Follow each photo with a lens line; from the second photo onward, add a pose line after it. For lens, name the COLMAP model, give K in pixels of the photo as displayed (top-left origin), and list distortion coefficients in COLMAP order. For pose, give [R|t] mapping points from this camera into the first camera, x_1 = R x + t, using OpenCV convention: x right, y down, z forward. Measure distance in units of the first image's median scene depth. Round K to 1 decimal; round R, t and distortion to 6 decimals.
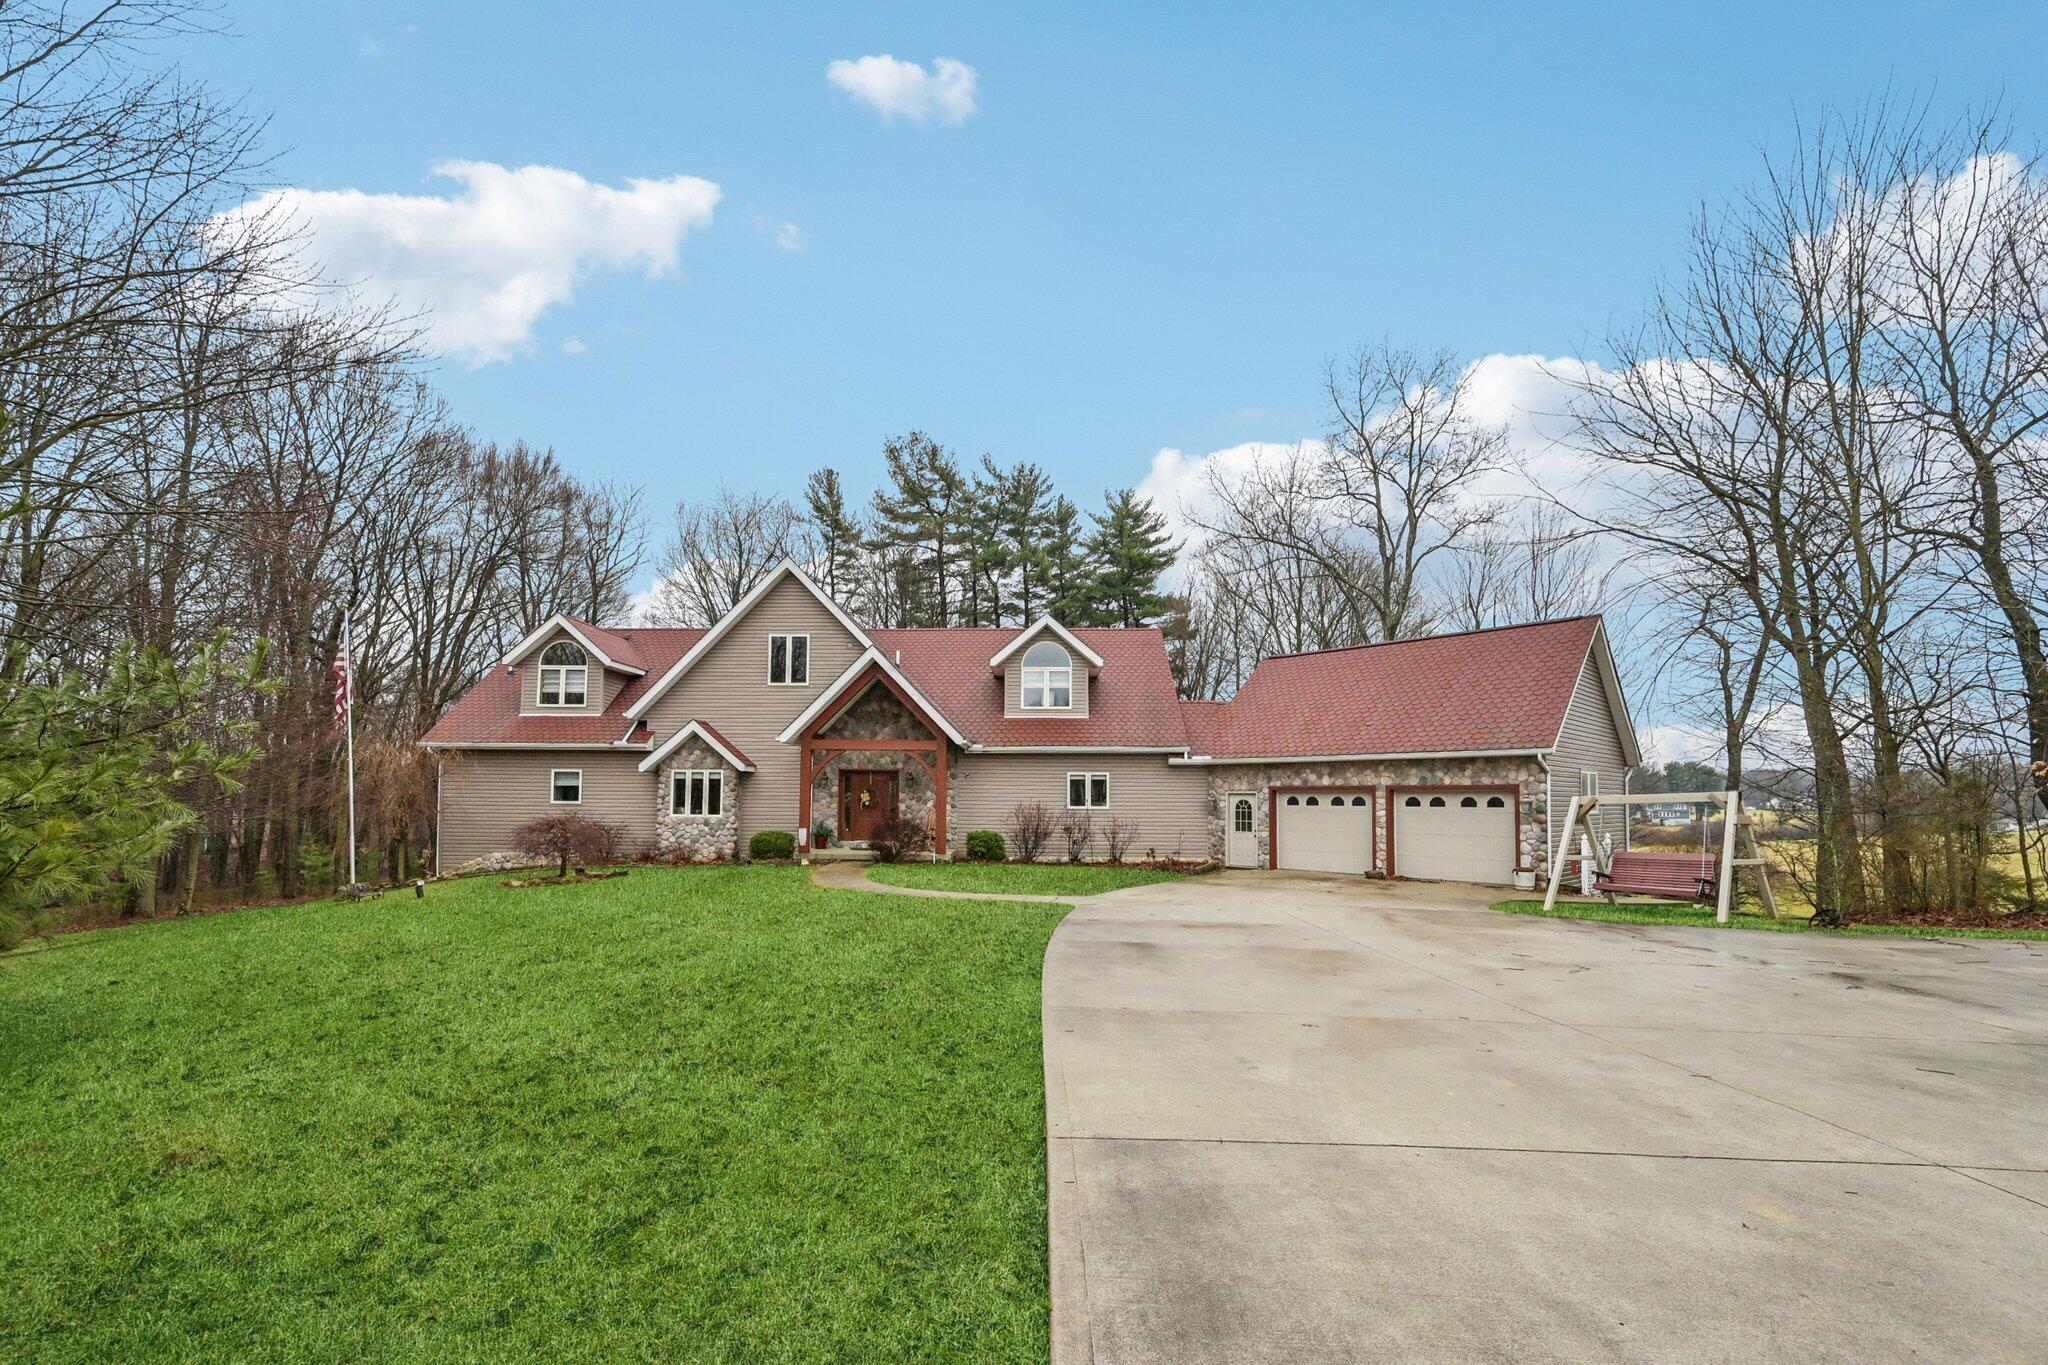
lens RADIAL K [[840.4, 0, 1008.6], [0, 840.4, 758.8], [0, 0, 1]] dist [0.000669, -0.000162]
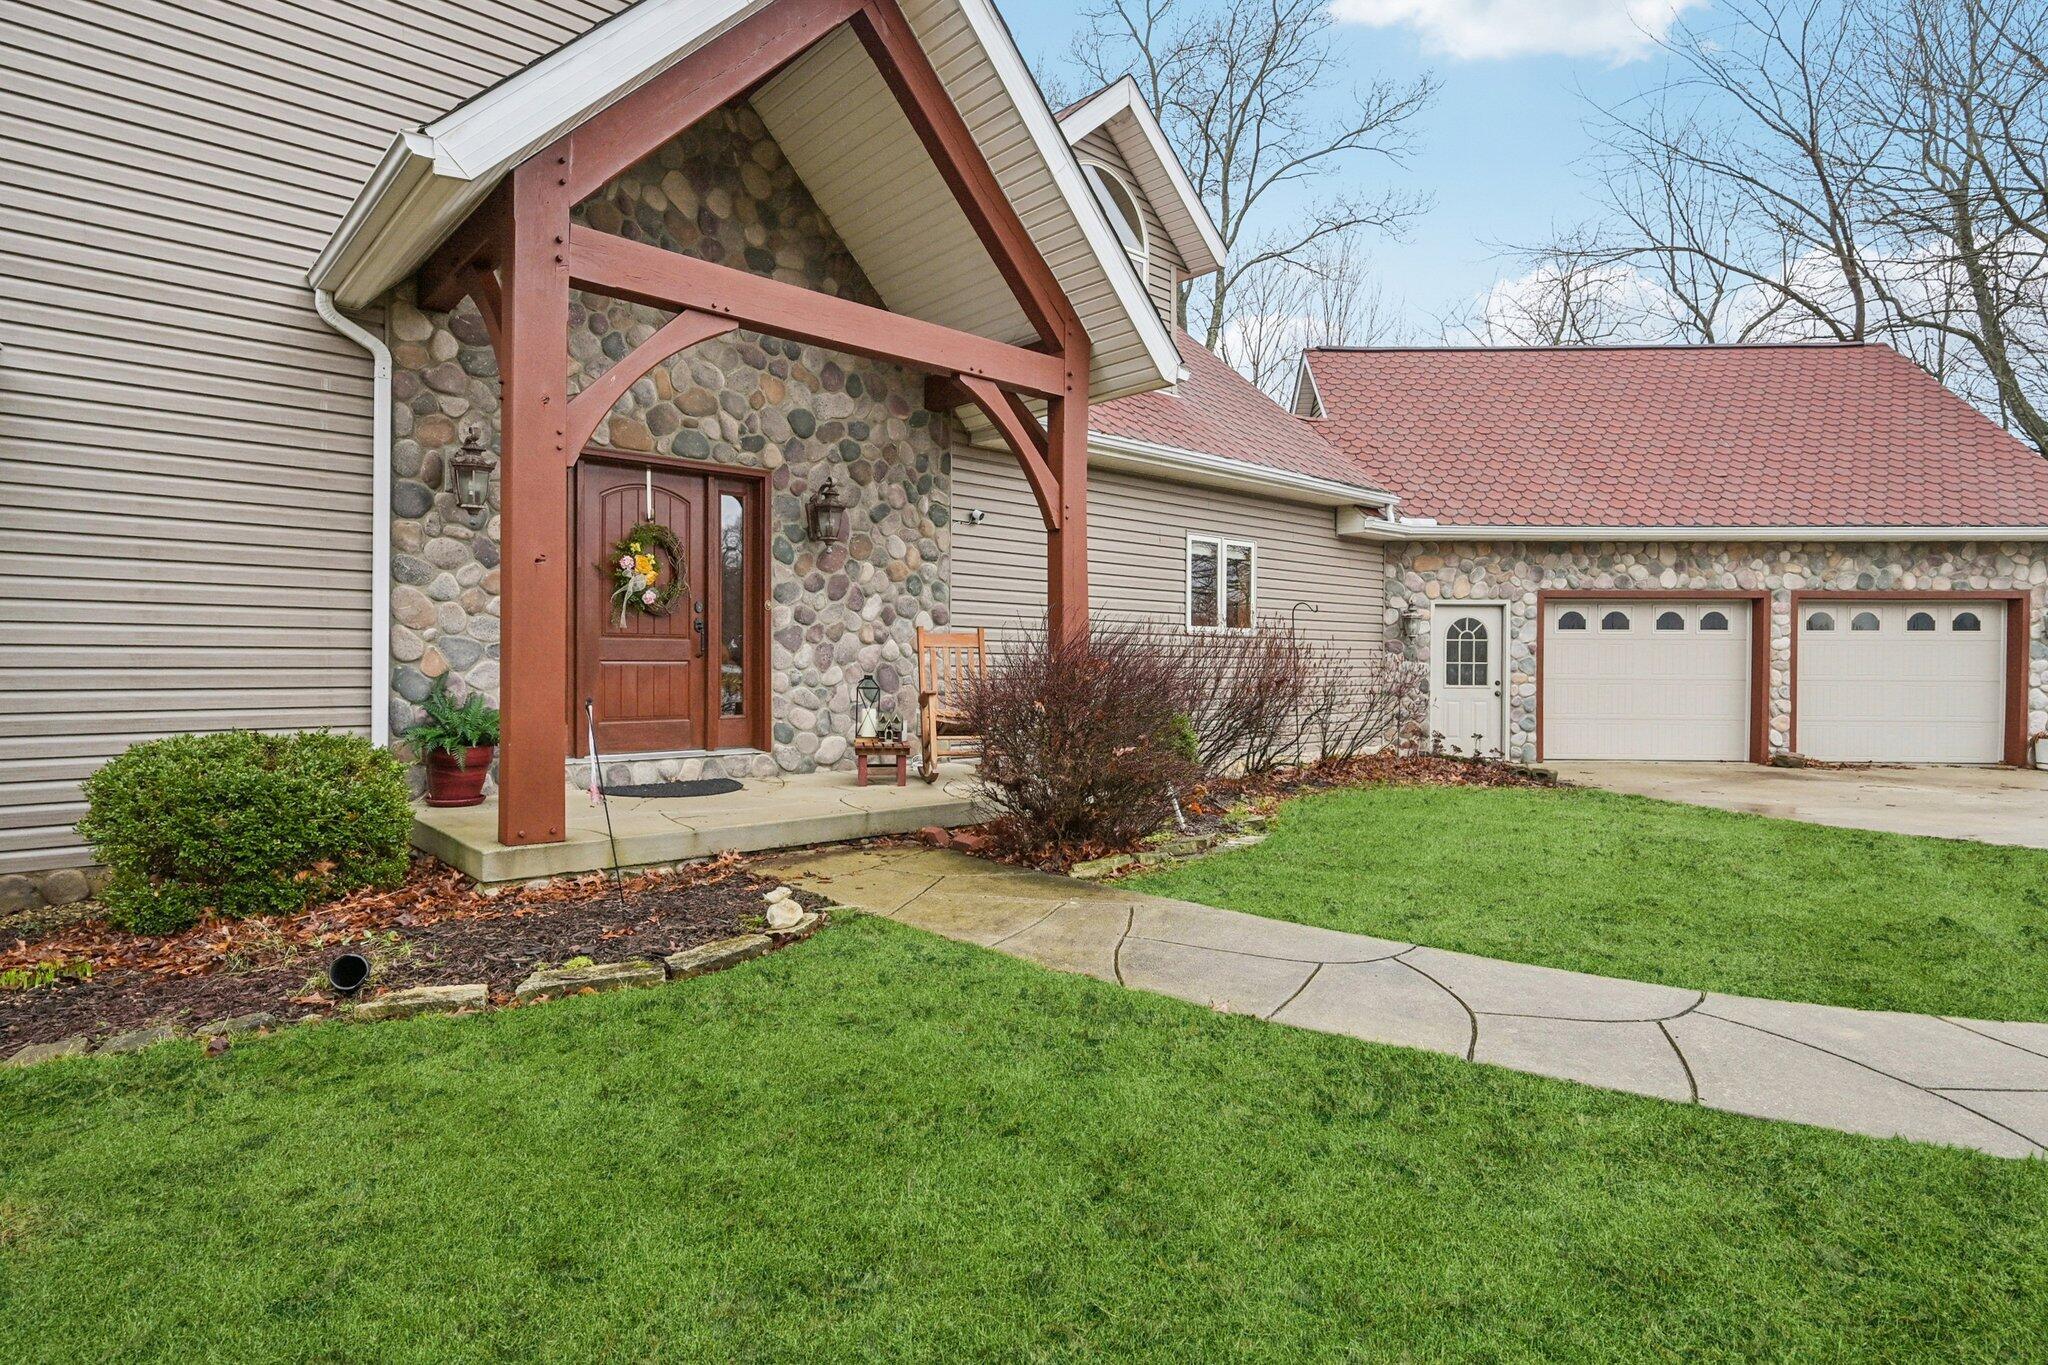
lens RADIAL K [[1079.8, 0, 1019.1], [0, 1079.8, 673.1], [0, 0, 1]] dist [-0.002388, 0.000057]
pose [[0.715722, -0.009466, 0.698321, -0.309076], [-0.033923, 0.998257, 0.048299, 0.056303], [-0.697561, -0.058258, 0.714153, 0.709031]]
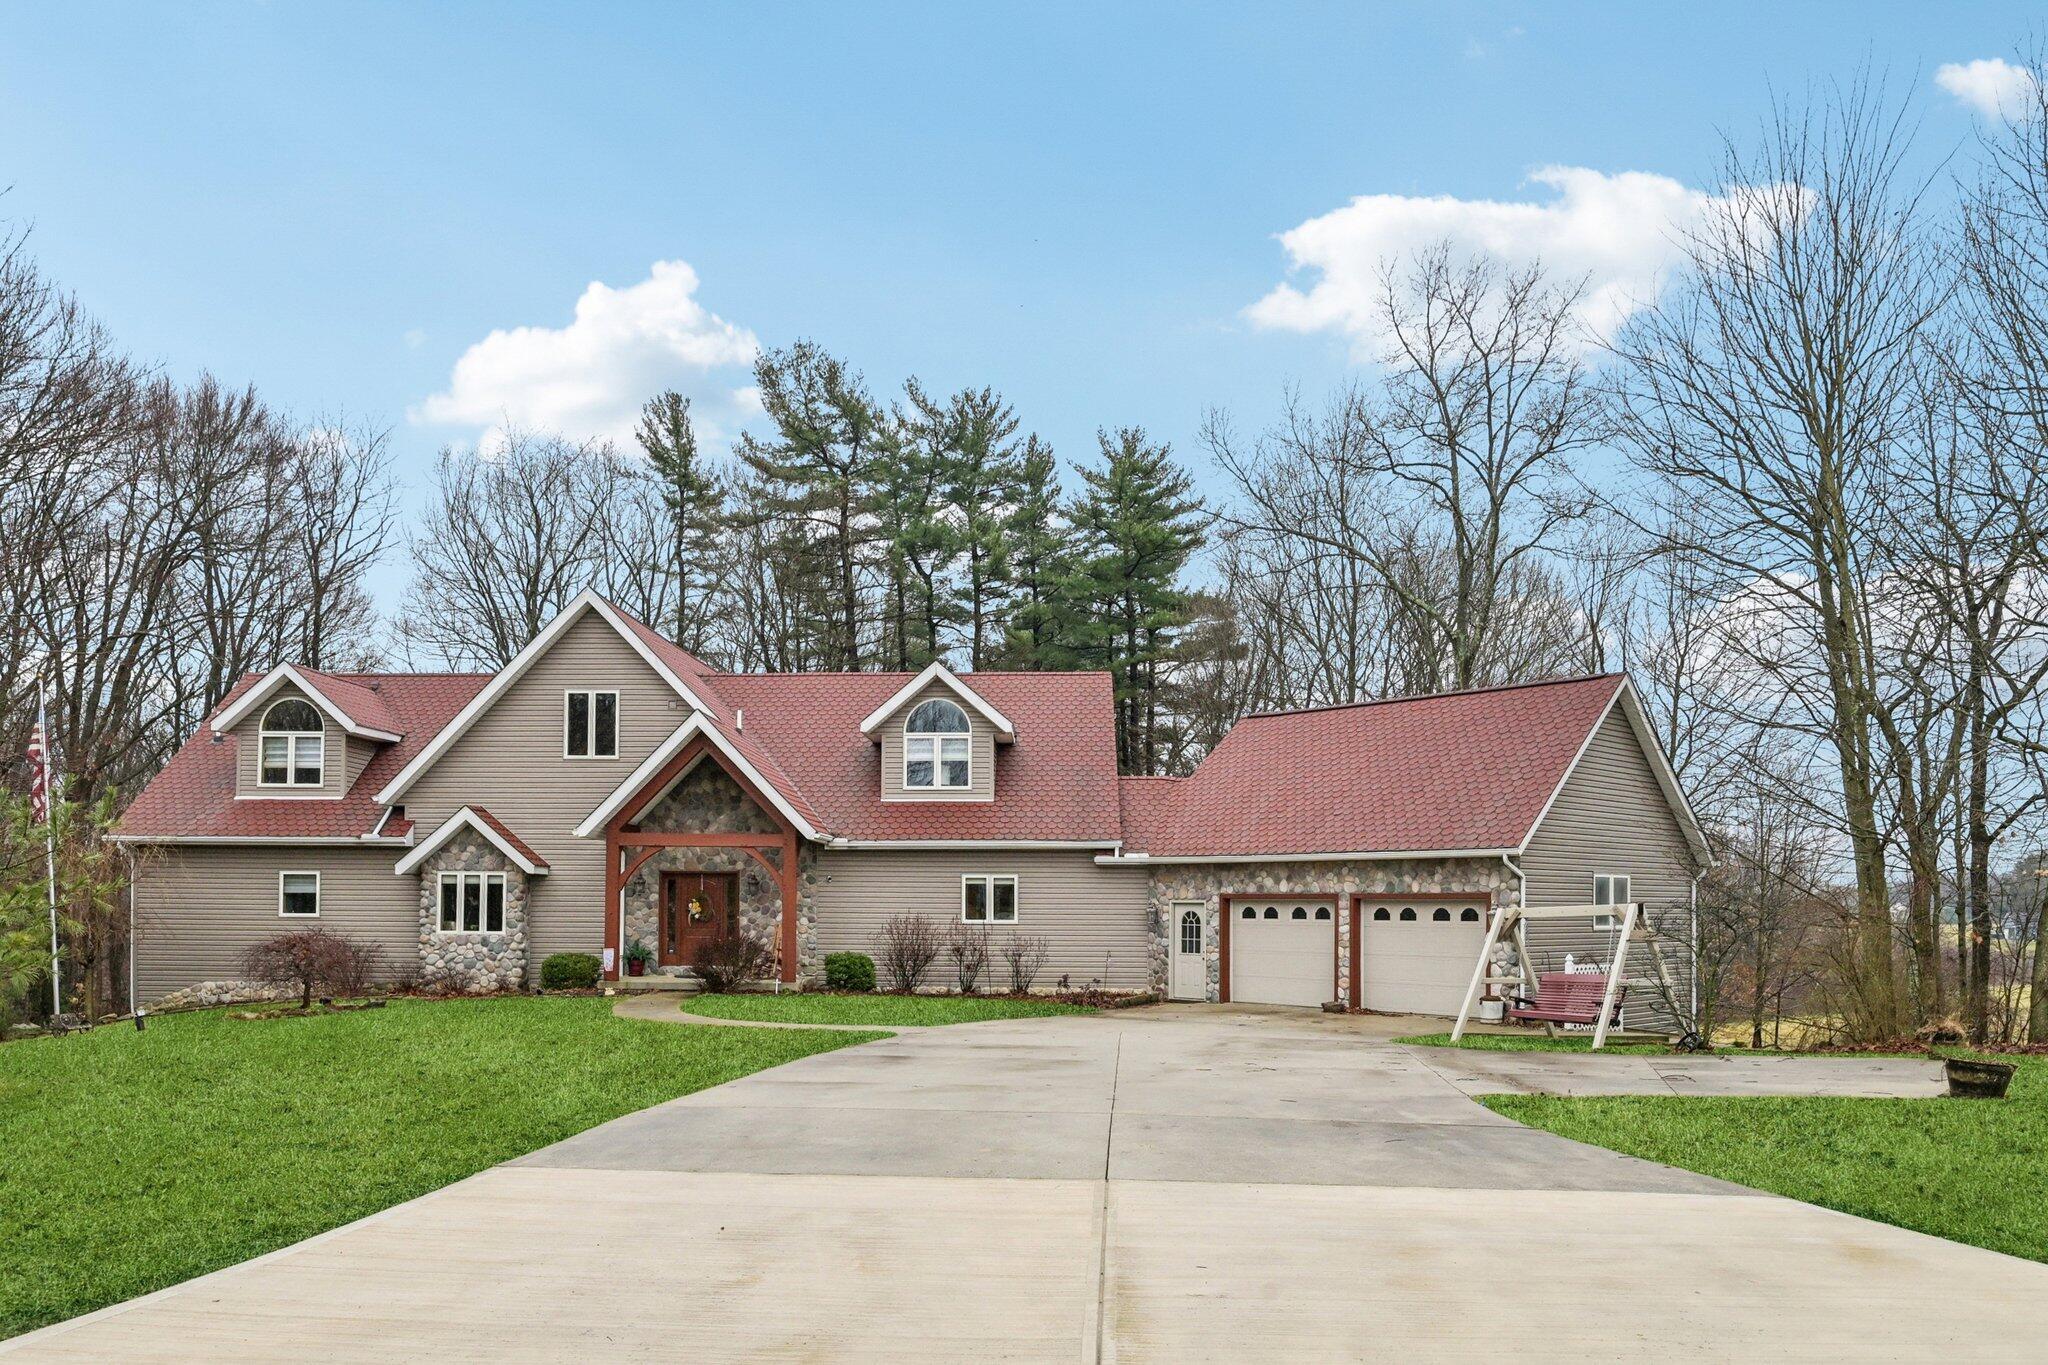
lens RADIAL K [[1432.7, 0, 981.9], [0, 1432.7, 878.5], [0, 0, 1]] dist [-0.002713, 0.000135]
pose [[0.999862, -0.001130, -0.016546, 0.108079], [0.001607, 0.999584, 0.028807, -0.017164], [0.016506, -0.028830, 0.999448, -0.276308]]
